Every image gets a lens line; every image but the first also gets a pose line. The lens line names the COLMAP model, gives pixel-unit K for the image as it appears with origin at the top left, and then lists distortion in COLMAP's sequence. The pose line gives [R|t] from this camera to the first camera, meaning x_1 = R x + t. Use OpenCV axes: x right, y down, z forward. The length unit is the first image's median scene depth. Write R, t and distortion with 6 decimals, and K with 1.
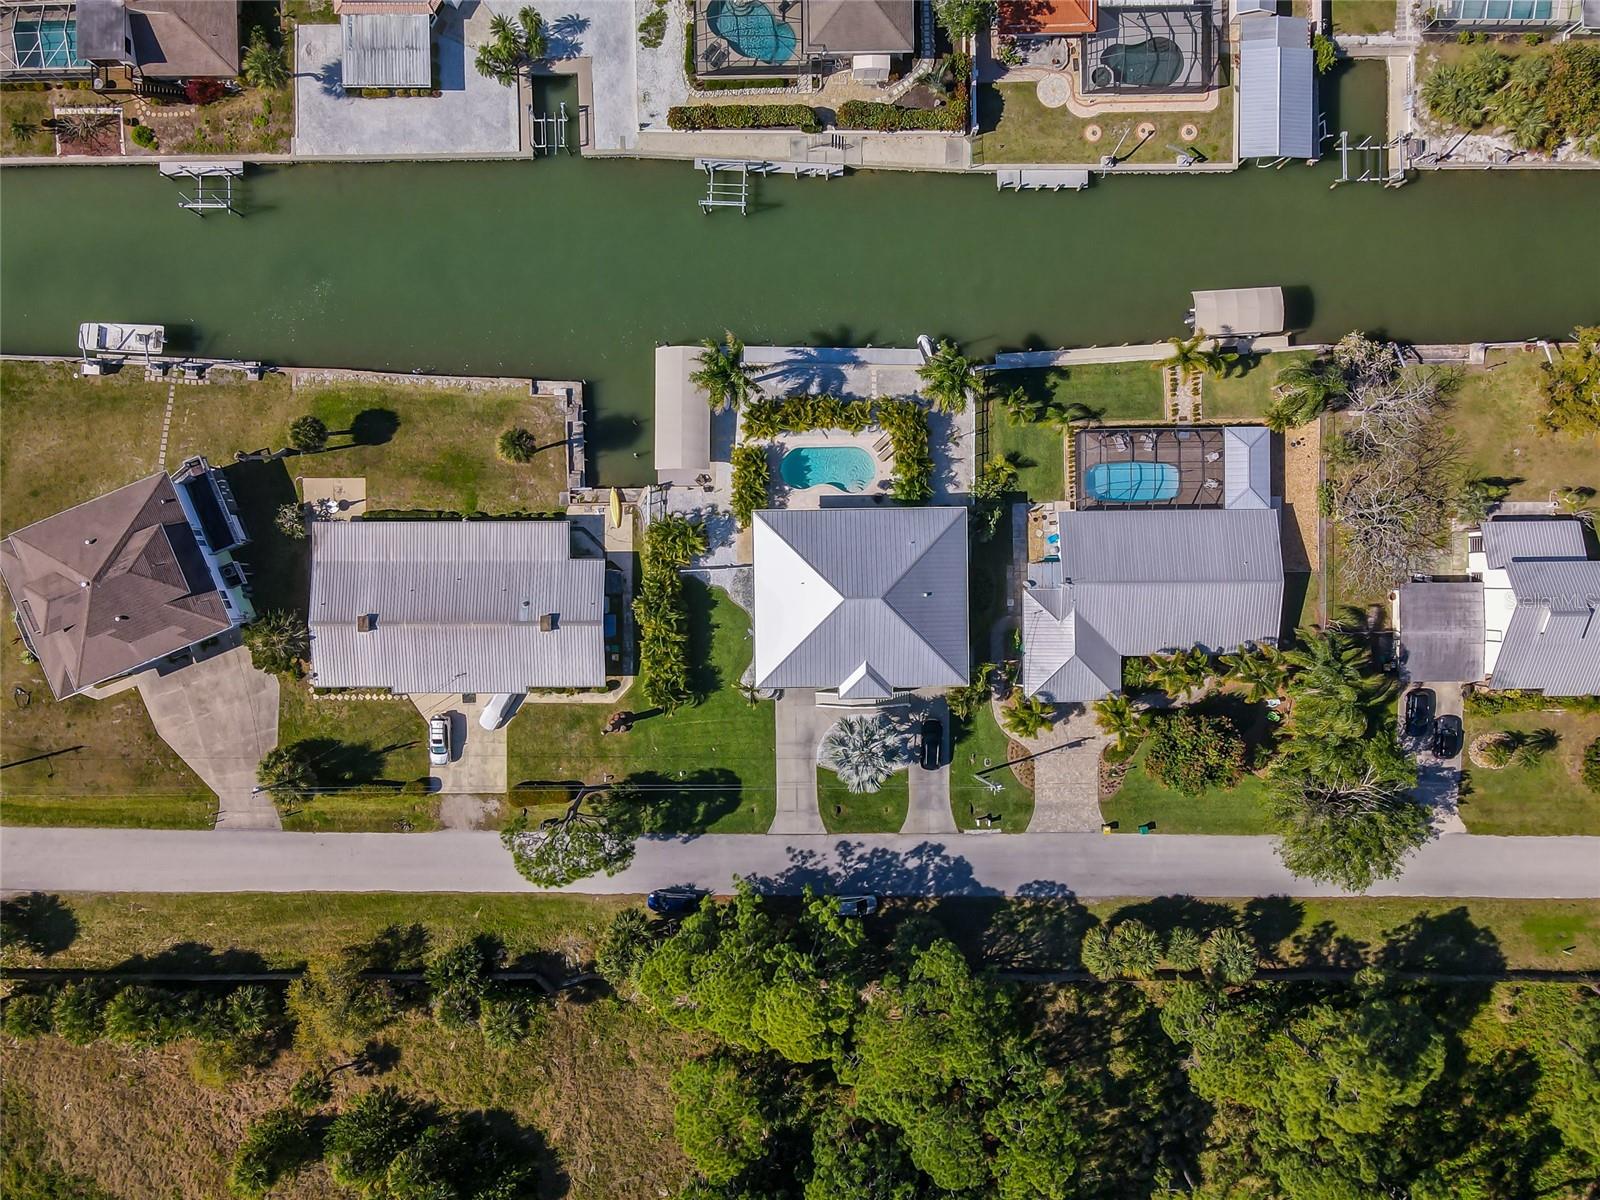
lens RADIAL K [[1152.8, 0, 800.2], [0, 1152.8, 653.5], [0, 0, 1]] dist [0.014674, -0.000972]
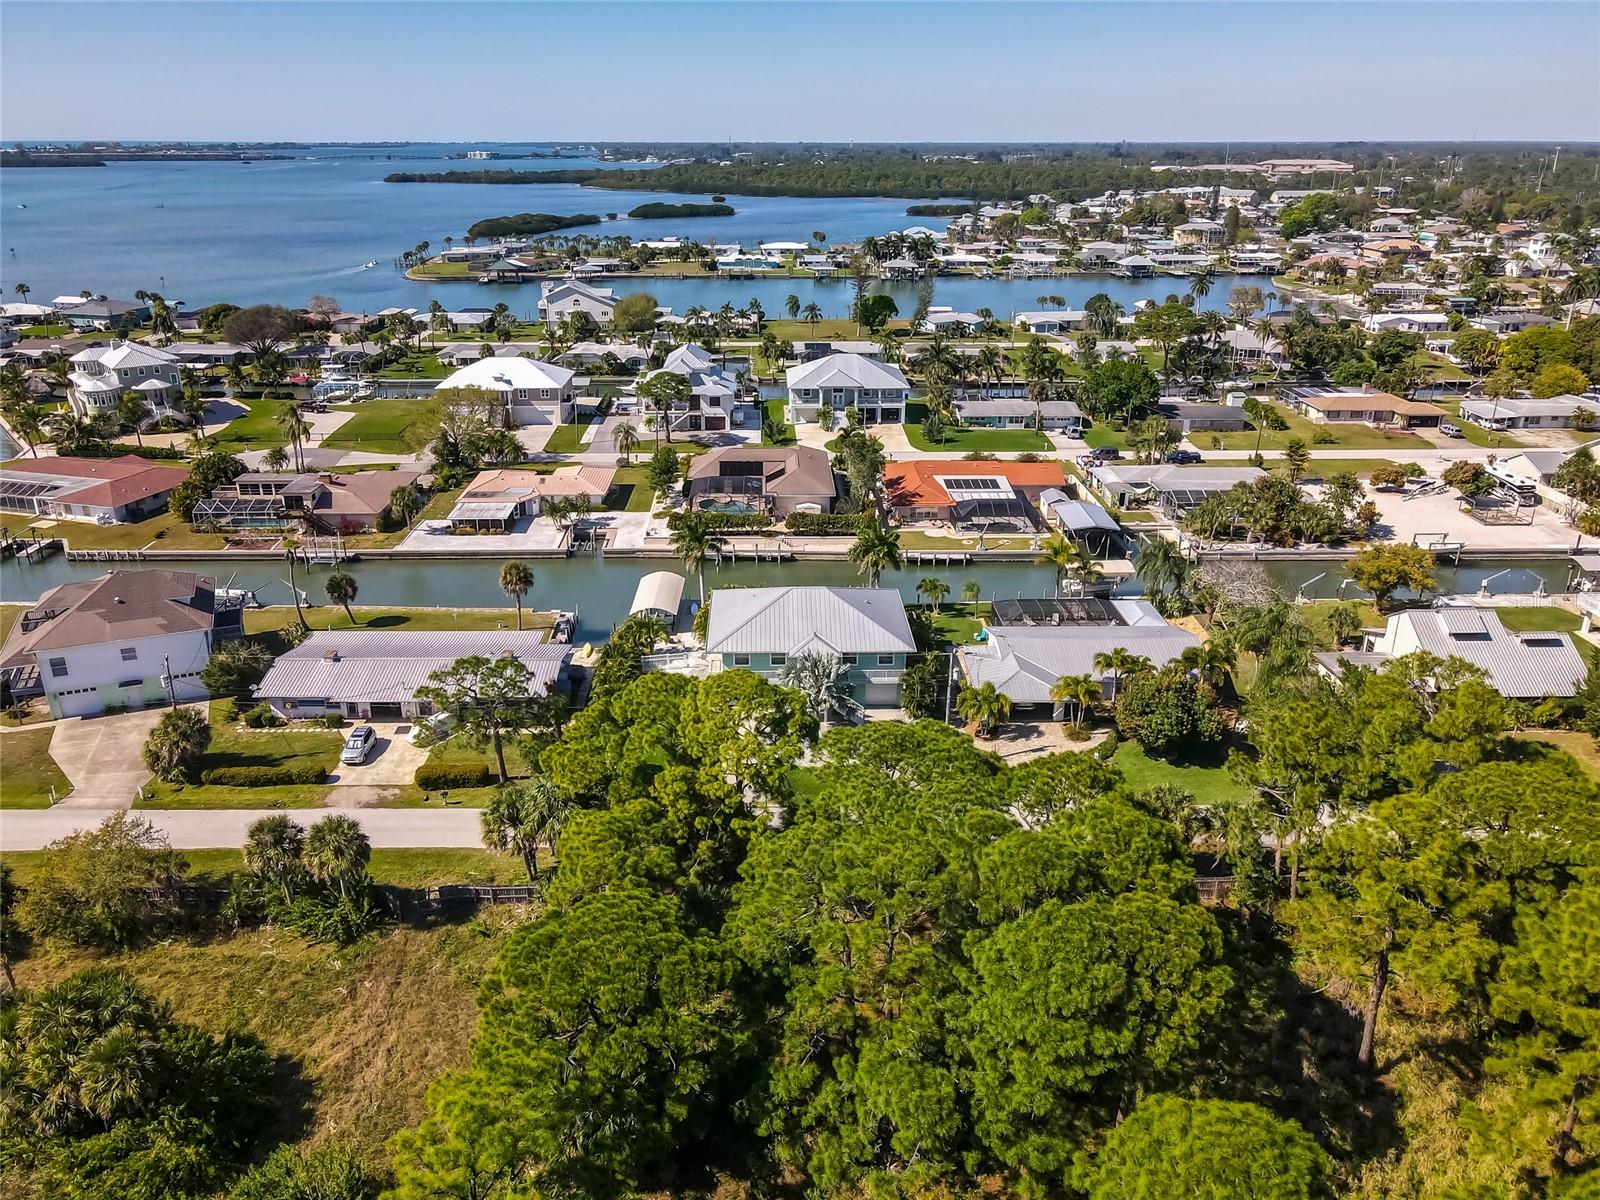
lens RADIAL K [[1187.1, 0, 794.5], [0, 1187.1, 606.8], [0, 0, 1]] dist [0.014554, 0.013773]
pose [[0.999943, 0.004121, 0.009827, 0.026939], [0.007874, 0.335674, -0.941945, 0.932657], [-0.007180, 0.941969, 0.335622, 0.574544]]
